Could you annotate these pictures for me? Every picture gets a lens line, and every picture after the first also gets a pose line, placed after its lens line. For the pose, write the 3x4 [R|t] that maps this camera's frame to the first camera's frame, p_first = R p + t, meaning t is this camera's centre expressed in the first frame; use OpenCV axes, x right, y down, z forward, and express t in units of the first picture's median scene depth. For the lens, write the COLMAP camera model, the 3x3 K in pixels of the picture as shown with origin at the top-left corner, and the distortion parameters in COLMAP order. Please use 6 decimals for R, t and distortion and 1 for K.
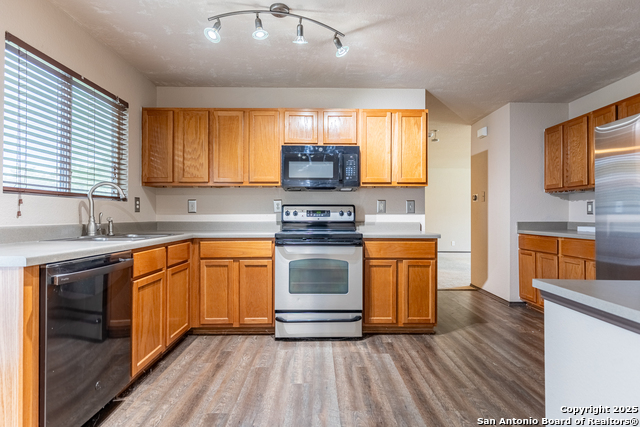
lens RADIAL K [[332.5, 0, 322.9], [0, 332.5, 212.3], [0, 0, 1]] dist [0.002019, 0.001182]
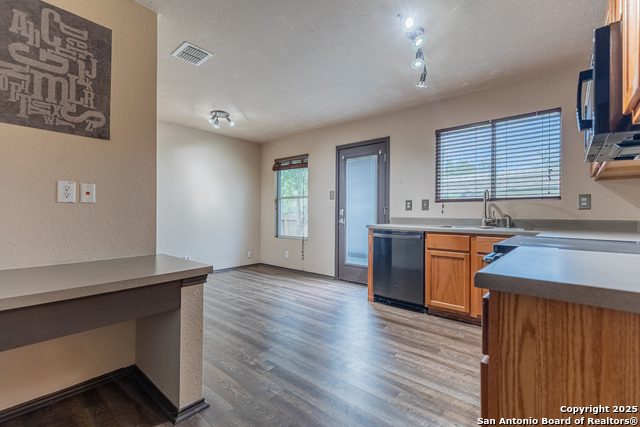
lens RADIAL K [[288.8, 0, 320.5], [0, 288.8, 211.2], [0, 0, 1]] dist [0.008243, -0.001019]
pose [[-0.671549, -0.013807, -0.740831, 0.624239], [-0.000565, 0.999836, -0.018123, 0.022198], [0.740960, -0.011752, -0.671447, 1.079342]]
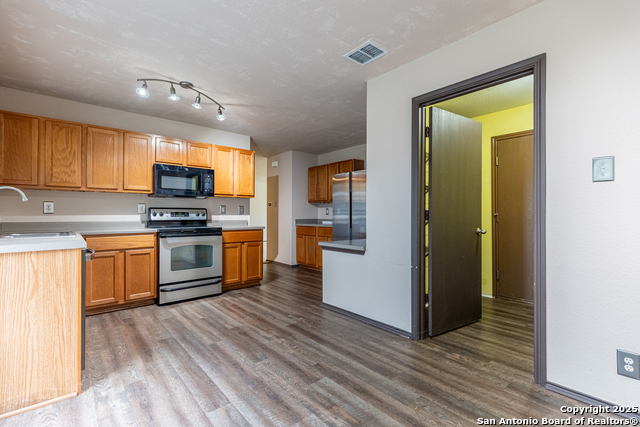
lens RADIAL K [[288.8, 0, 325.2], [0, 288.8, 212.5], [0, 0, 1]] dist [0.008243, -0.001019]
pose [[0.759120, 0.005321, 0.650929, -0.393656], [-0.004041, 0.999986, -0.003463, -0.003428], [-0.650939, -0.000002, 0.759130, -0.350582]]
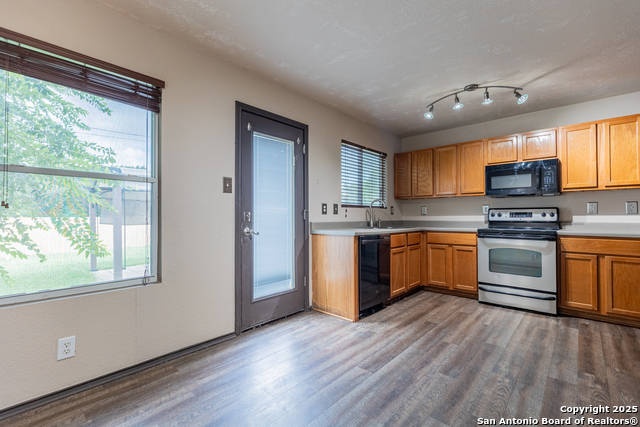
lens RADIAL K [[288.8, 0, 321.9], [0, 288.8, 210.5], [0, 0, 1]] dist [0.008243, -0.001019]
pose [[0.732982, -0.015972, -0.680061, 0.212876], [0.007849, 0.999856, -0.015024, -0.002819], [0.680203, 0.005675, 0.733002, -0.378261]]
